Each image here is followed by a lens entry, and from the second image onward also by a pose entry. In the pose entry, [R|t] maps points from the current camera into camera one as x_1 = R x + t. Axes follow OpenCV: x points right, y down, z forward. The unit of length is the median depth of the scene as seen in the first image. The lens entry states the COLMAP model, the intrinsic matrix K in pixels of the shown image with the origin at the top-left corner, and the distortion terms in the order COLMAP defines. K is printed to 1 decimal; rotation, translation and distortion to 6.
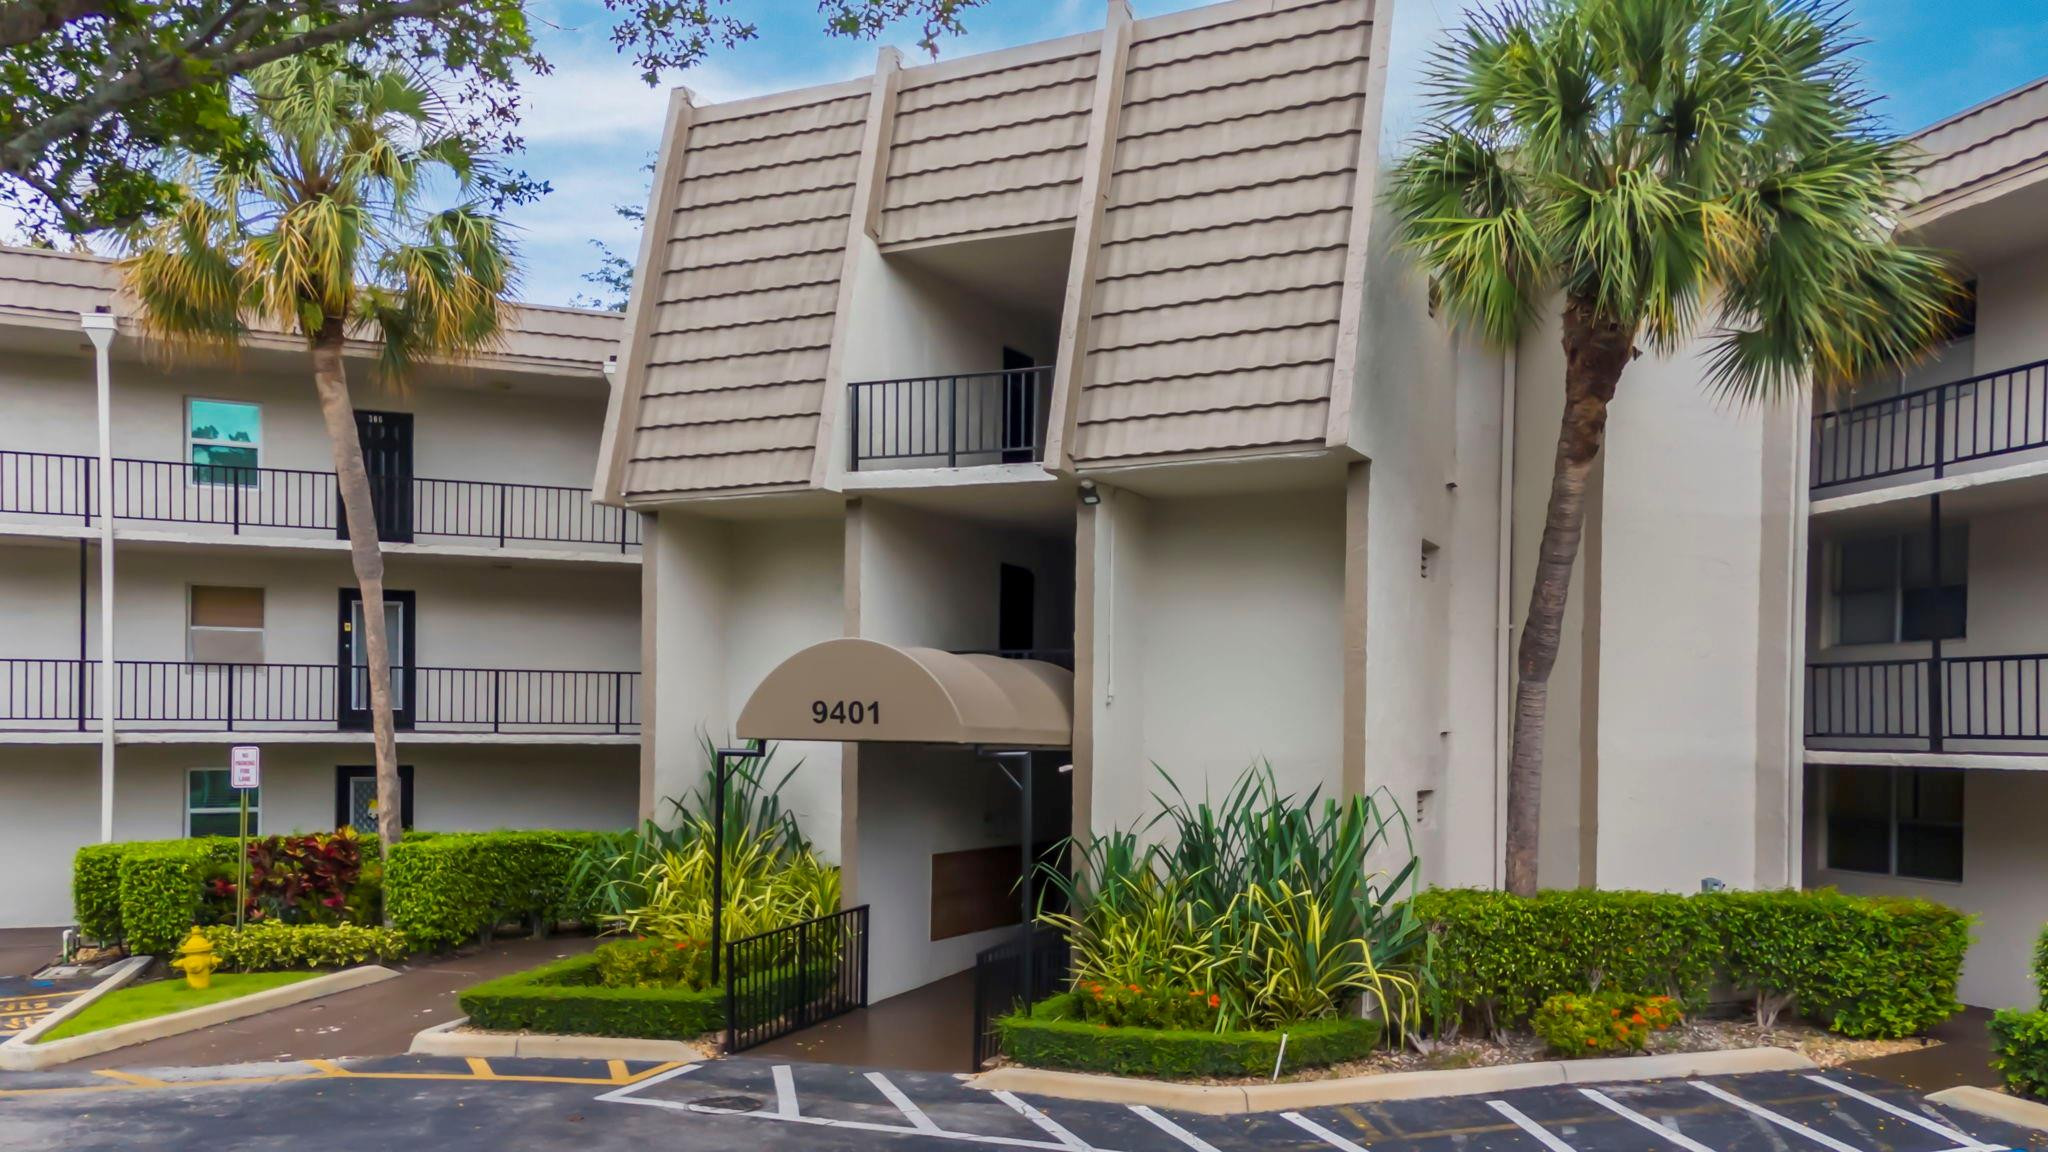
lens RADIAL K [[1650.7, 0, 1024.9], [0, 1650.7, 716.9], [0, 0, 1]] dist [0.073306, 0.001465]
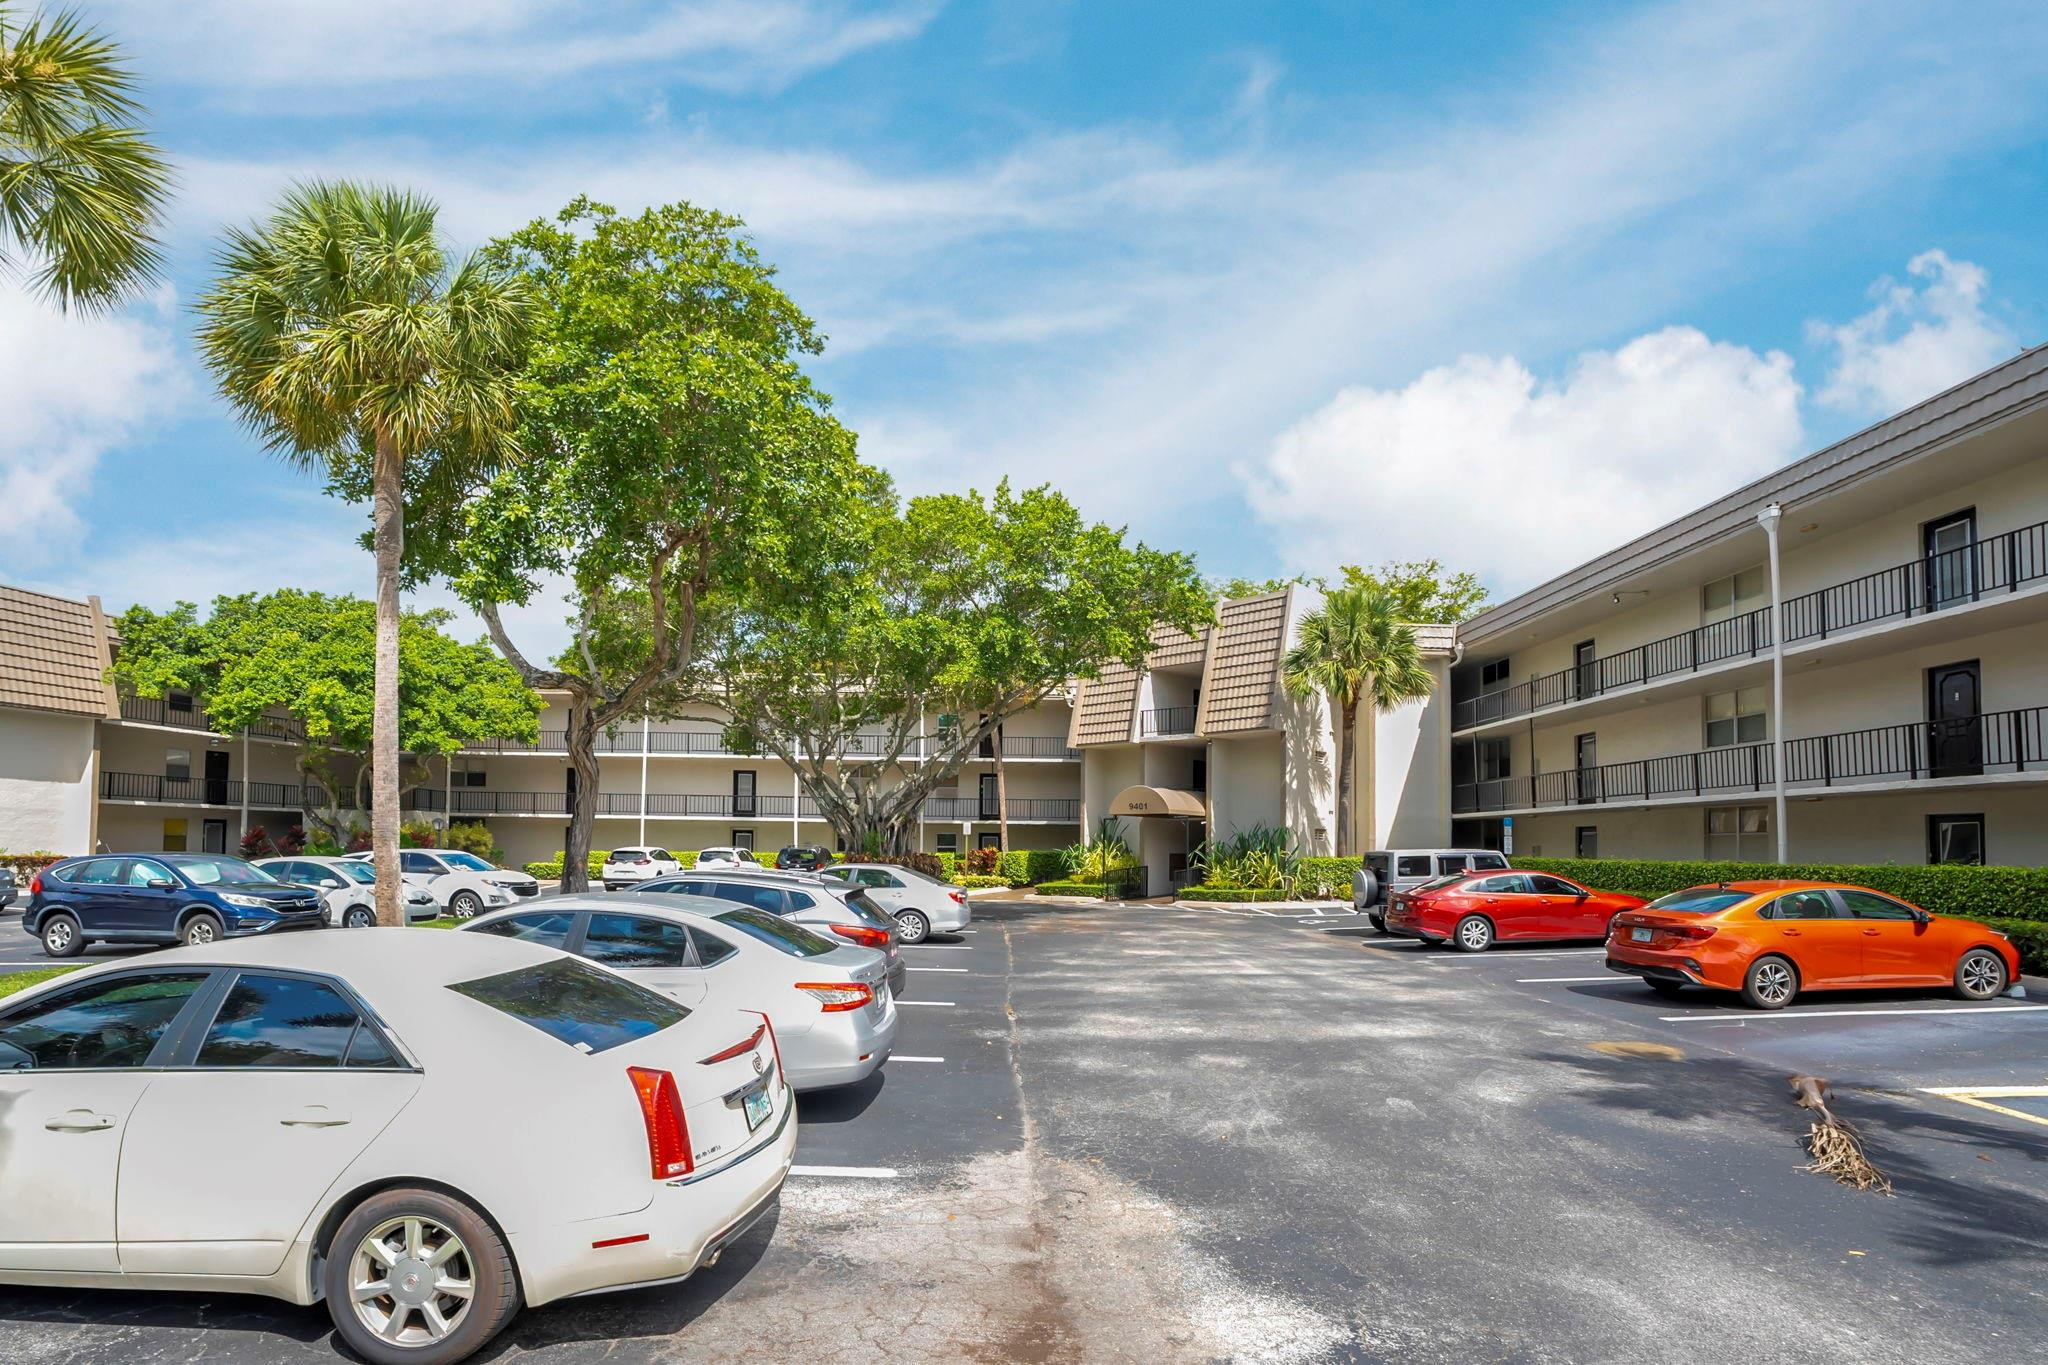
lens RADIAL K [[977.7, 0, 1032.6], [0, 977.7, 809.6], [0, 0, 1]] dist [-0.002161, 0.000658]
pose [[0.965561, -0.013899, -0.259806, 0.188826], [0.008221, 0.999703, -0.022926, 0.043280], [0.260048, 0.020000, 0.965389, -0.943357]]
